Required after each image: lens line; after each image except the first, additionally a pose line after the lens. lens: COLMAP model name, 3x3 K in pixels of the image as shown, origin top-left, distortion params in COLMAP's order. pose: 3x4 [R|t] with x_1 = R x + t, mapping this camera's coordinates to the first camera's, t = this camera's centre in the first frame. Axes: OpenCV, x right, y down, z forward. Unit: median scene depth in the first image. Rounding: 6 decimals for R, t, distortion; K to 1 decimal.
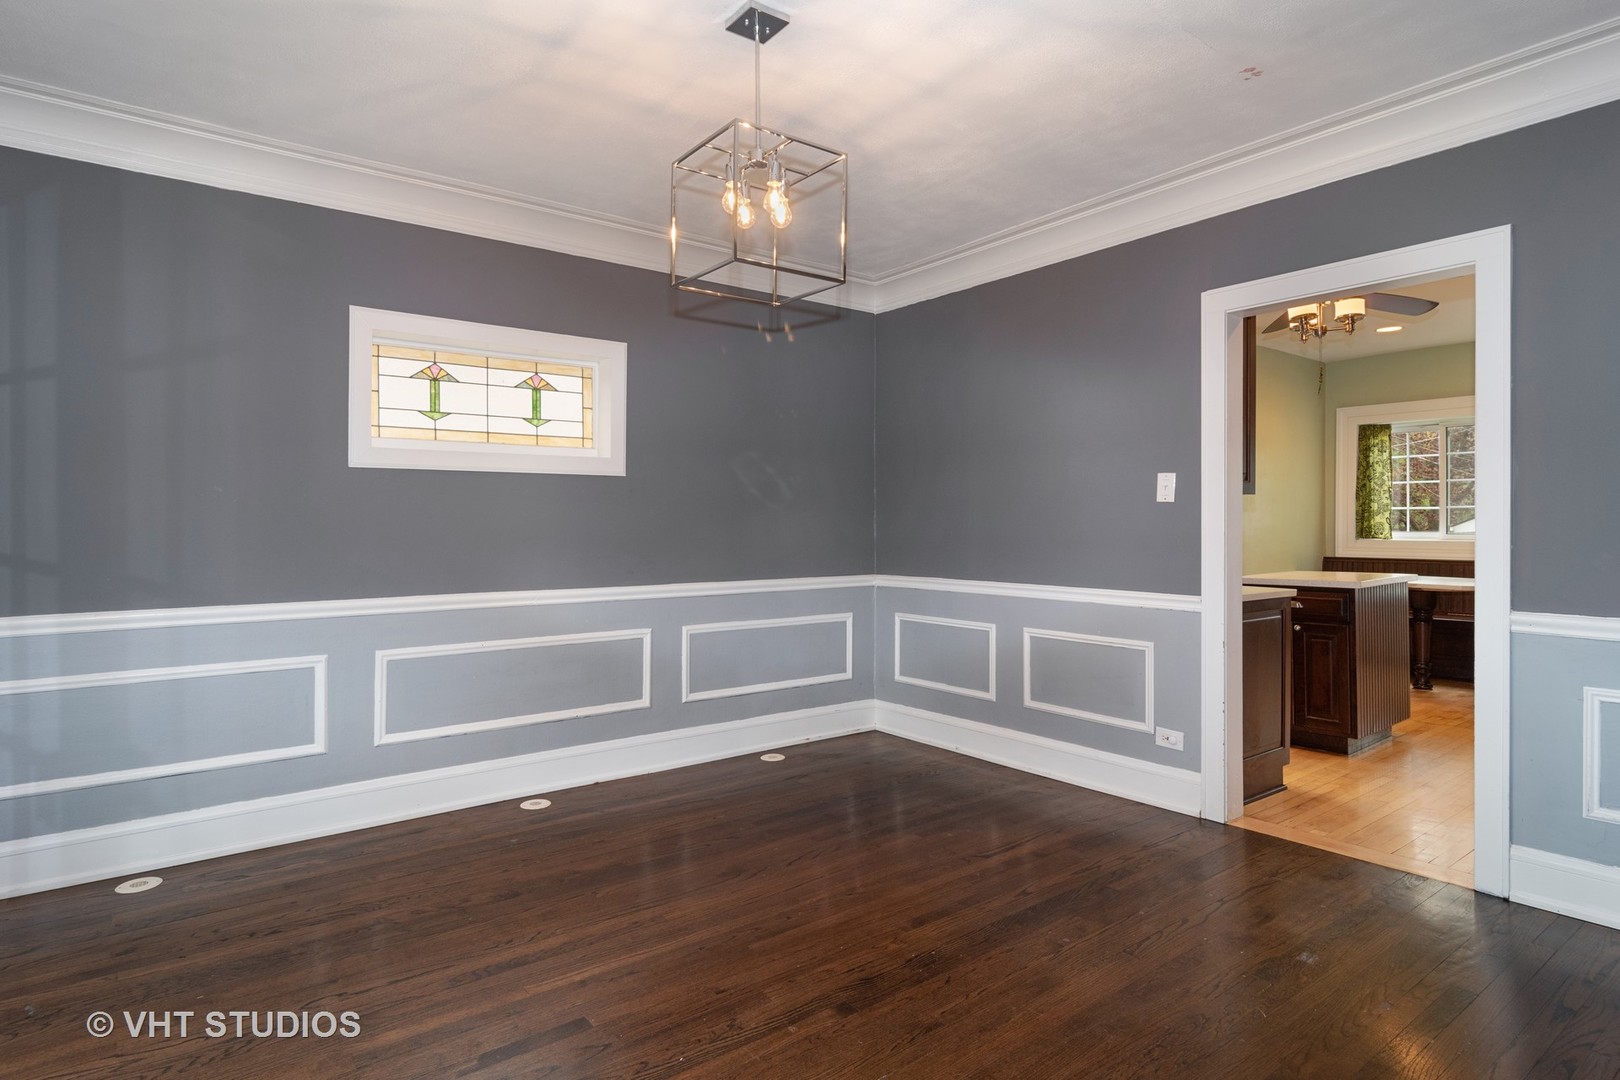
lens RADIAL K [[867.2, 0, 796.1], [0, 867.2, 534.1], [0, 0, 1]] dist [-0.001168, 0.000153]
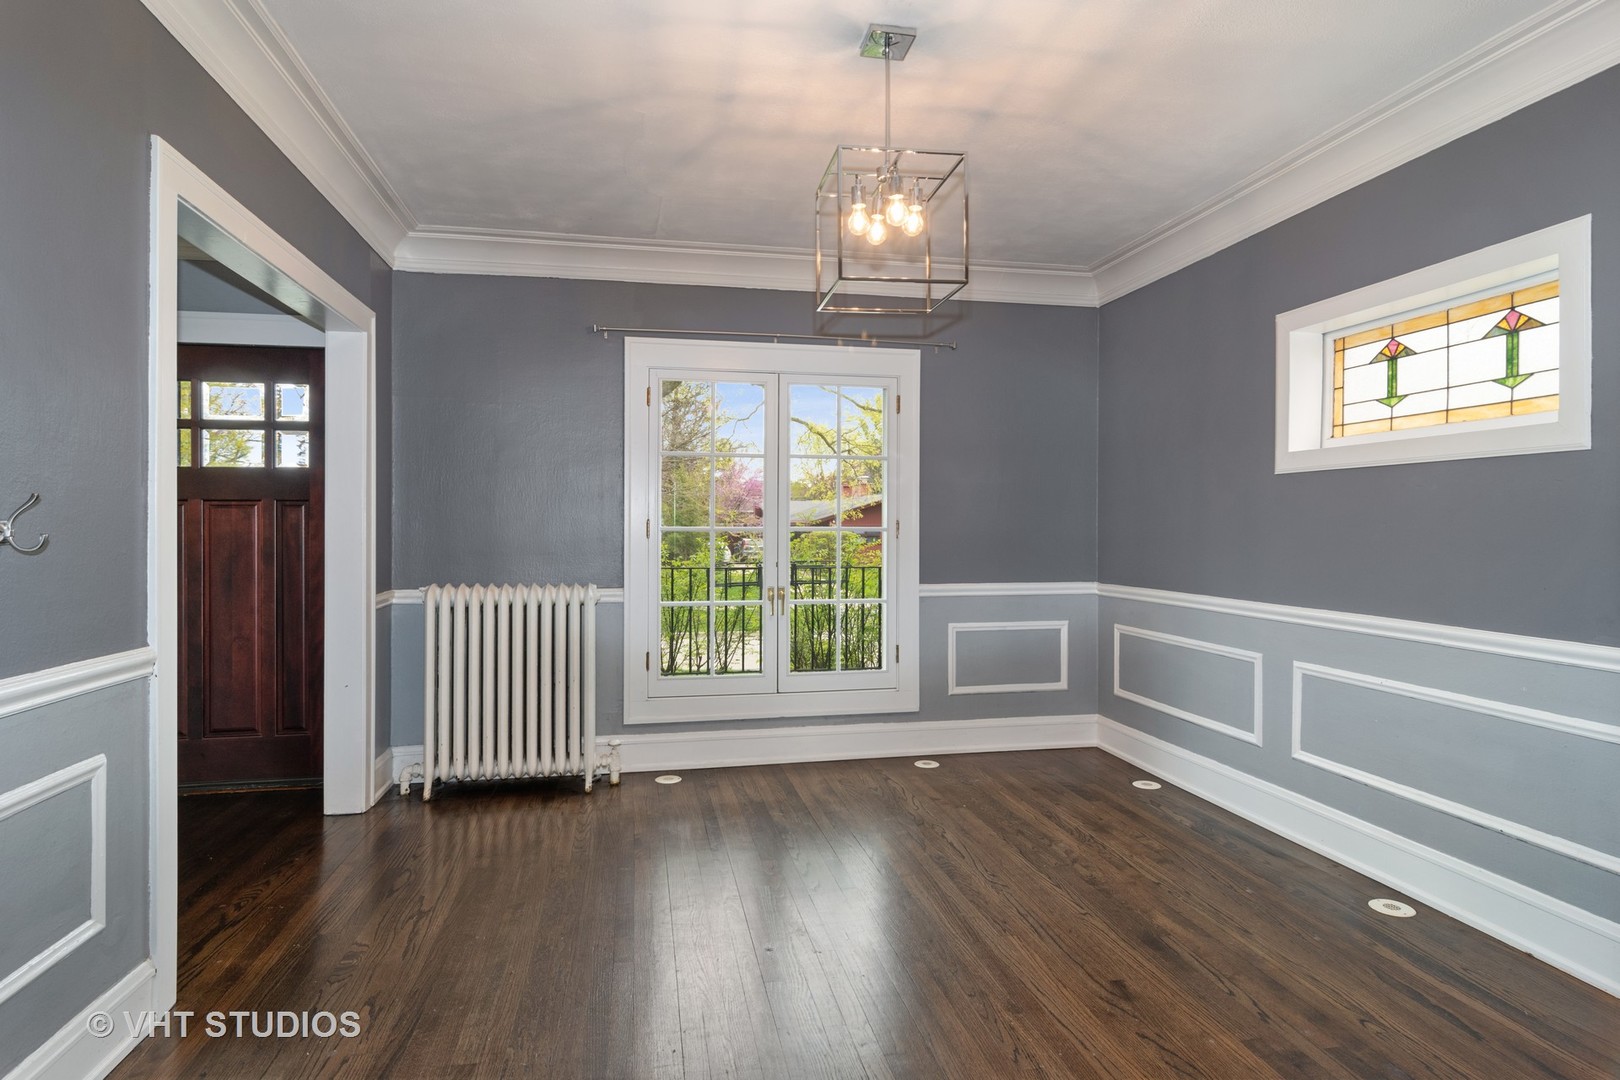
lens RADIAL K [[867.2, 0, 804.5], [0, 867.2, 527.6], [0, 0, 1]] dist [-0.001168, 0.000153]
pose [[-0.434414, 0.004353, -0.900703, 0.585376], [-0.014787, 0.999819, 0.011964, -0.016826], [0.900592, 0.018516, -0.434271, 0.859323]]
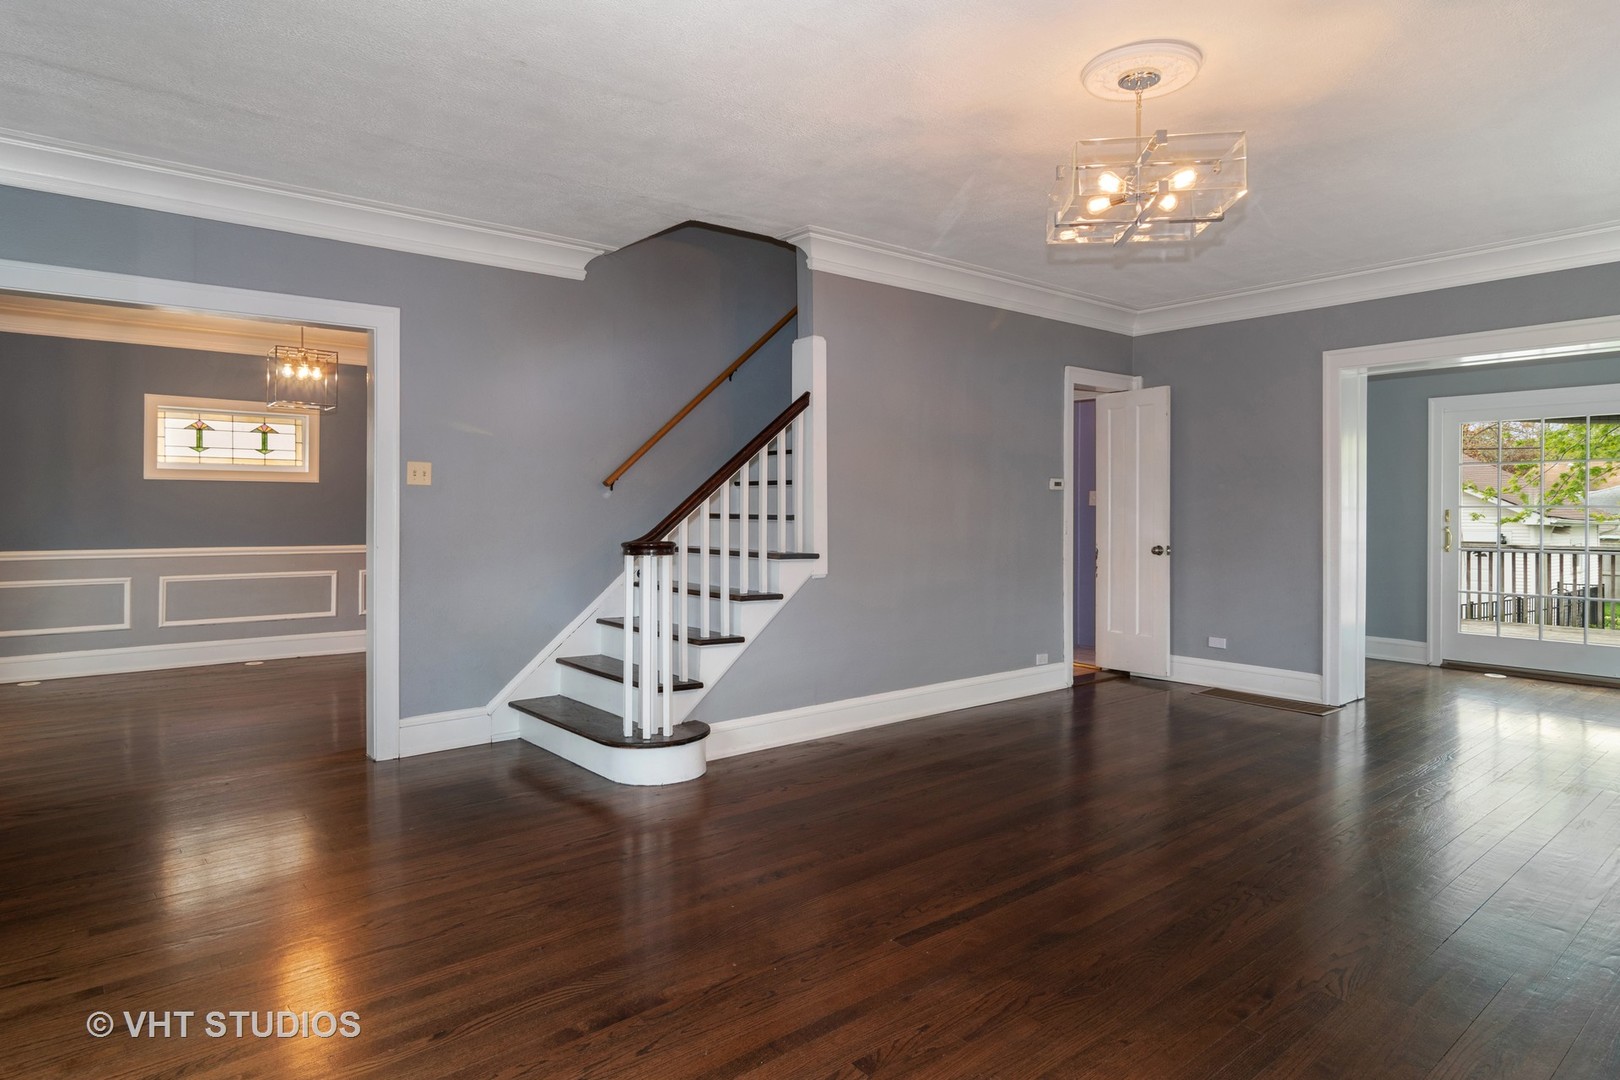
lens RADIAL K [[919.2, 0, 808.5], [0, 919.2, 525.8], [0, 0, 1]] dist [-0.009556, -0.002194]
pose [[0.998890, 0.007917, 0.046430, 0.767167], [-0.008148, 0.999955, 0.004807, 0.003247], [-0.046390, -0.005180, 0.998910, -0.967689]]
